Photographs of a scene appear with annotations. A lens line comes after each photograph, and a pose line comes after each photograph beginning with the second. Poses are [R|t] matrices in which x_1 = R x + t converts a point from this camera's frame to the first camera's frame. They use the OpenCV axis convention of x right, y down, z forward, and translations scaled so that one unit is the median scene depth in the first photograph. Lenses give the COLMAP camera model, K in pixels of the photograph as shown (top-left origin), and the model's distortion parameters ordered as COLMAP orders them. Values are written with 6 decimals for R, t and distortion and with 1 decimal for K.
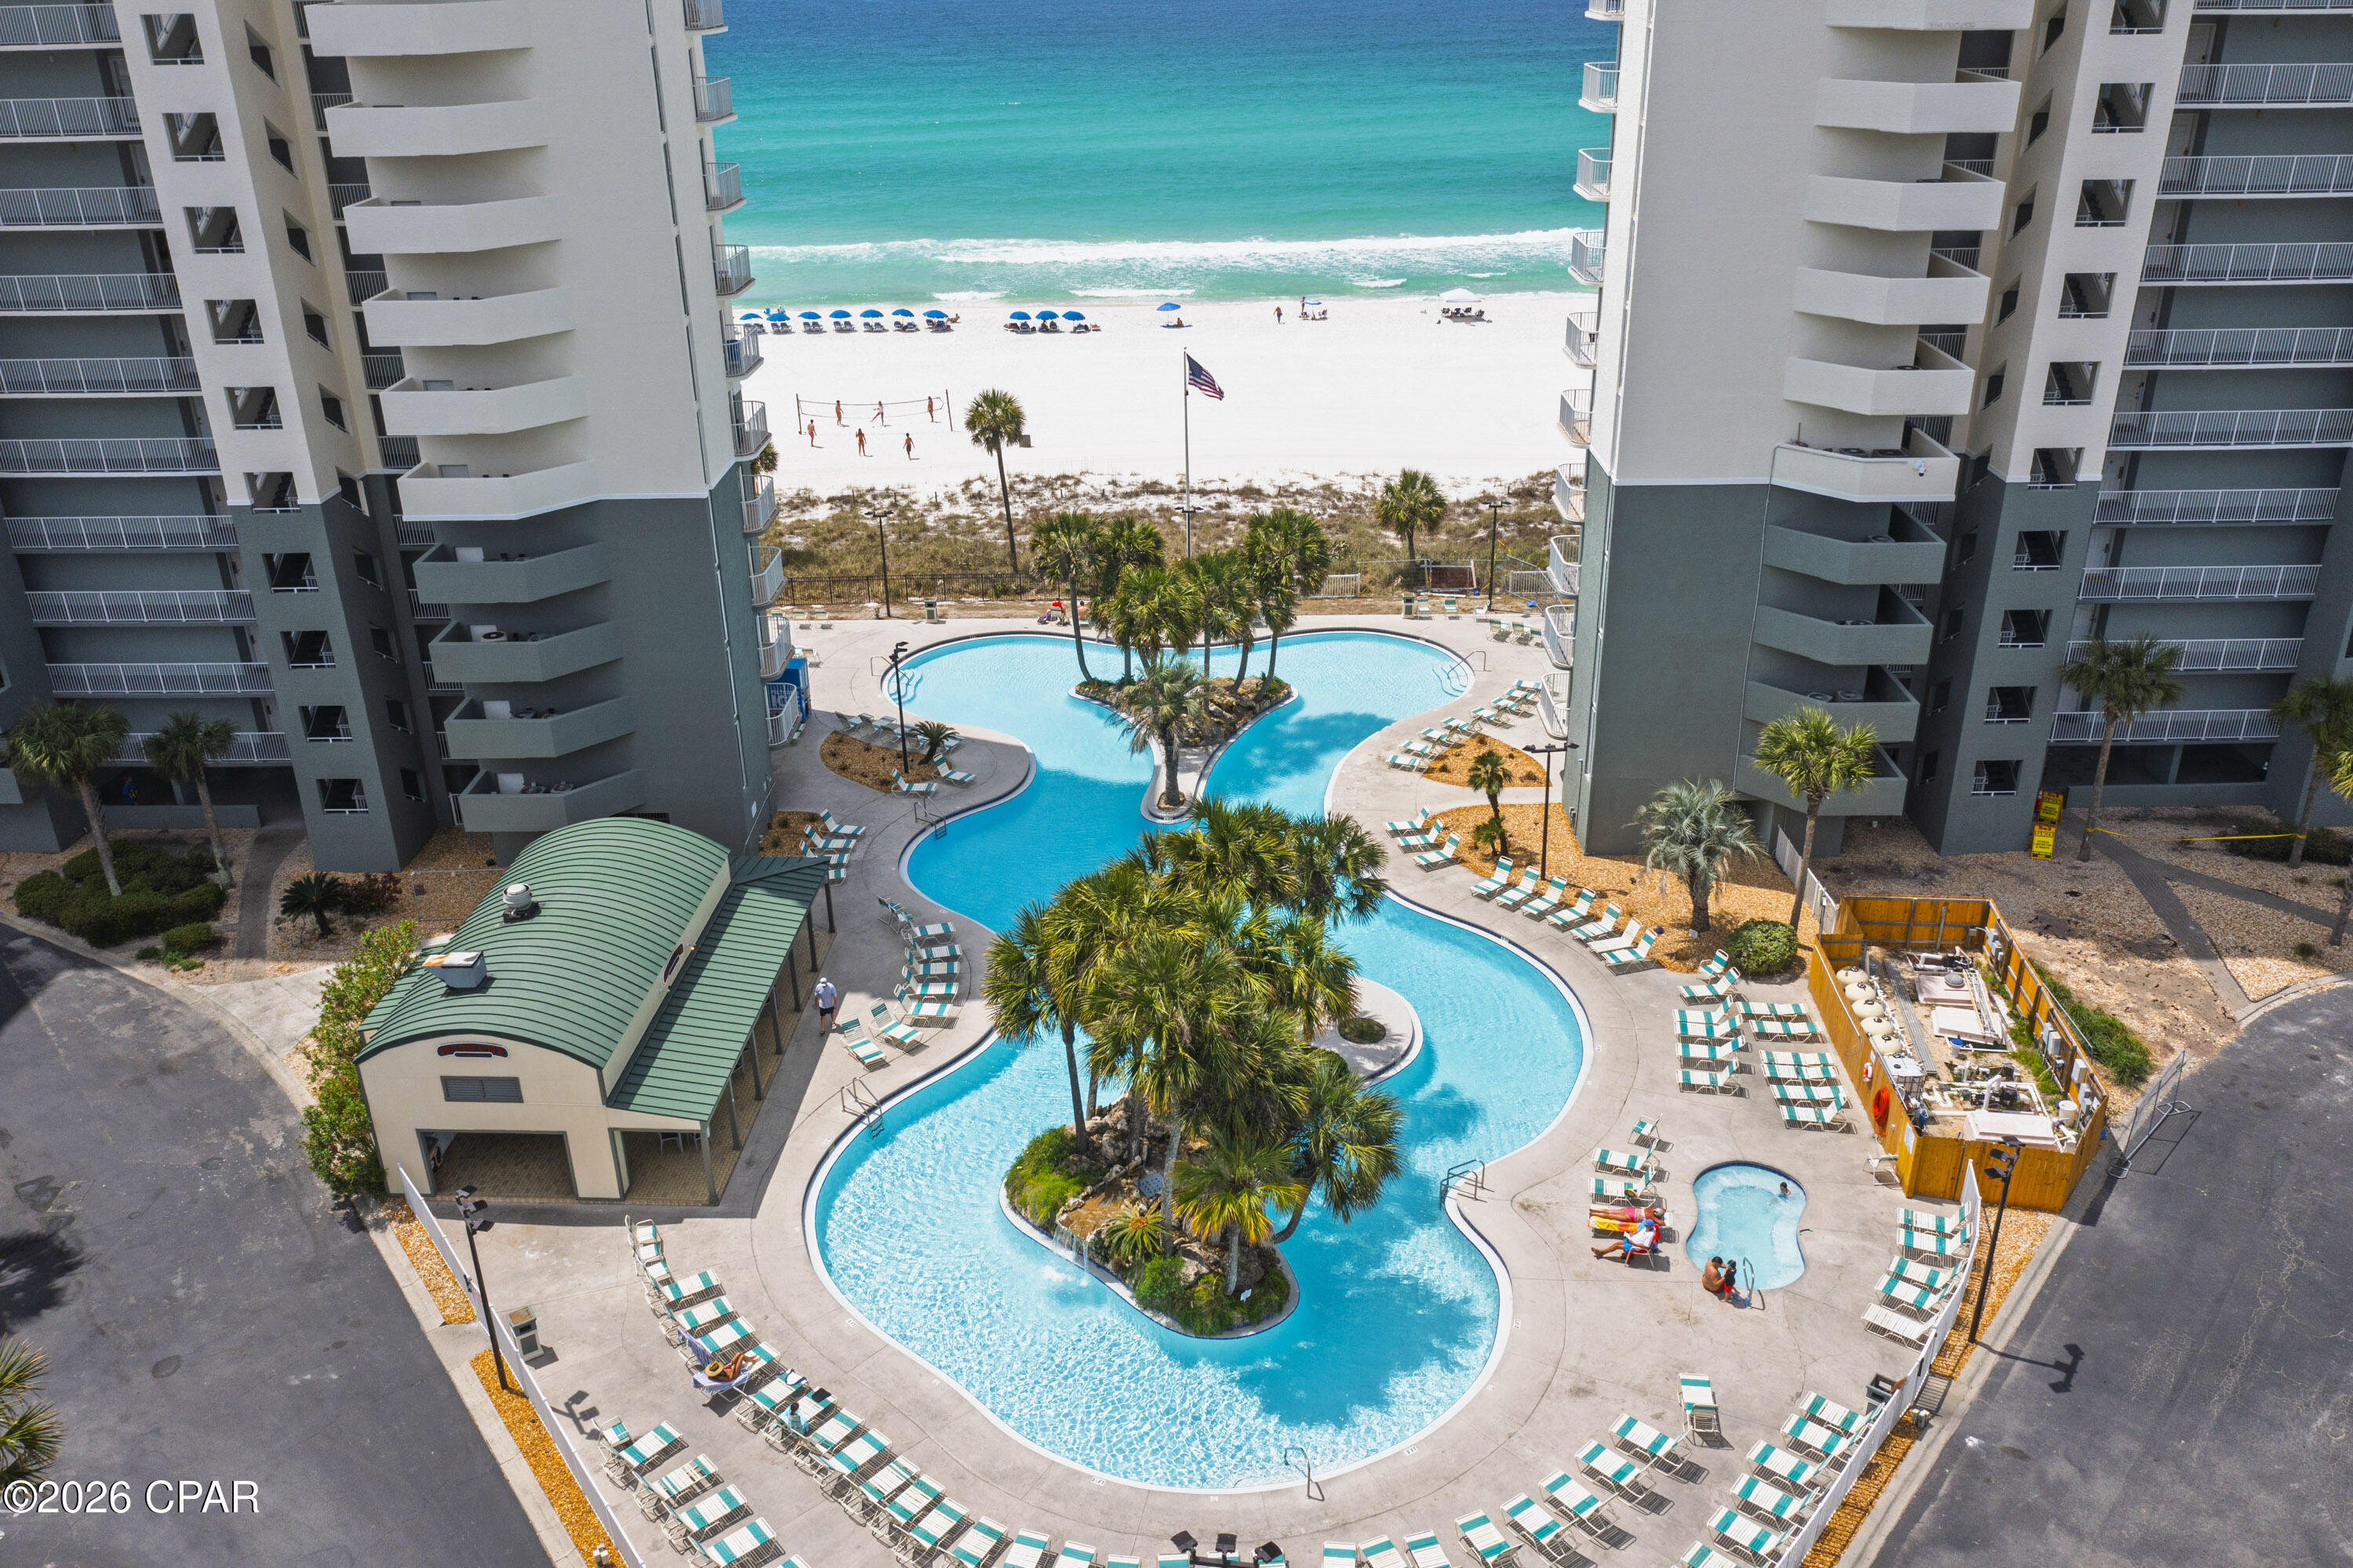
lens RADIAL K [[1822.7, 0, 1176.5], [0, 1822.7, 784.0], [0, 0, 1]] dist [-0.008320, 0.001312]
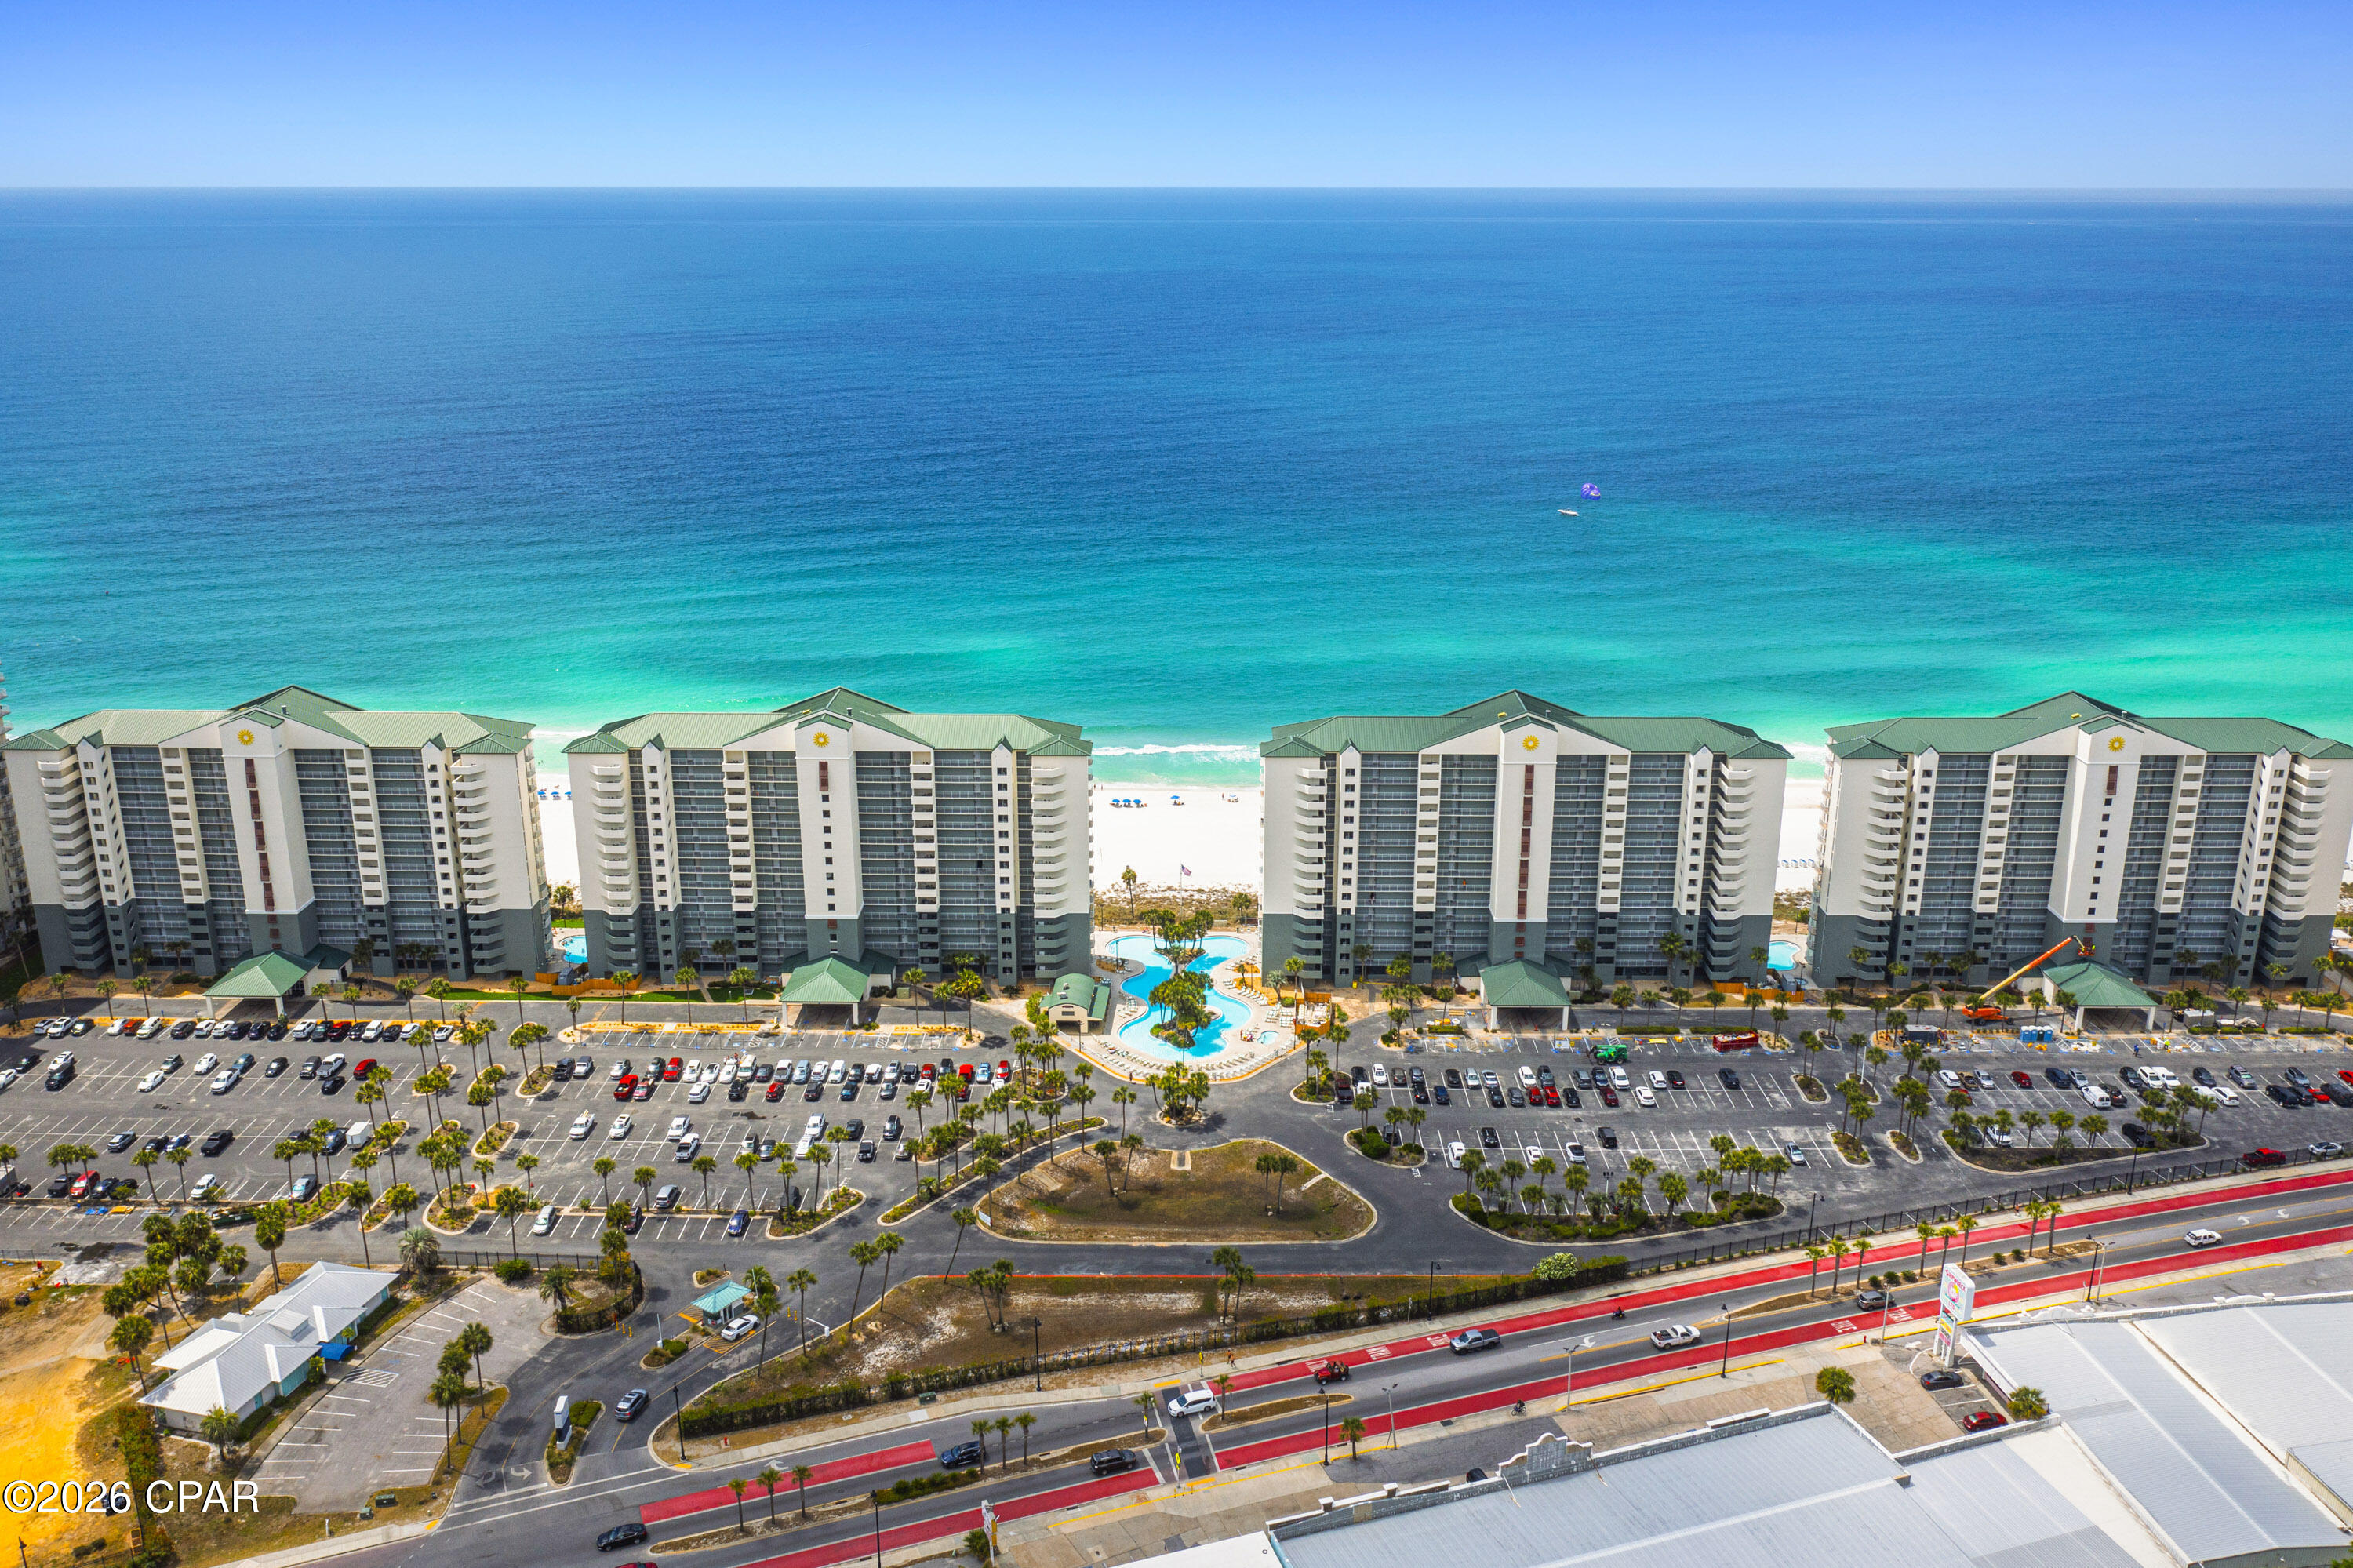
lens RADIAL K [[1822.7, 0, 1176.5], [0, 1822.7, 784.0], [0, 0, 1]] dist [-0.008320, 0.001312]
pose [[0.999842, 0.017416, 0.003443, -0.030593], [-0.016775, 0.990283, -0.138050, 0.187238], [-0.005814, 0.137971, 0.990419, -4.077023]]
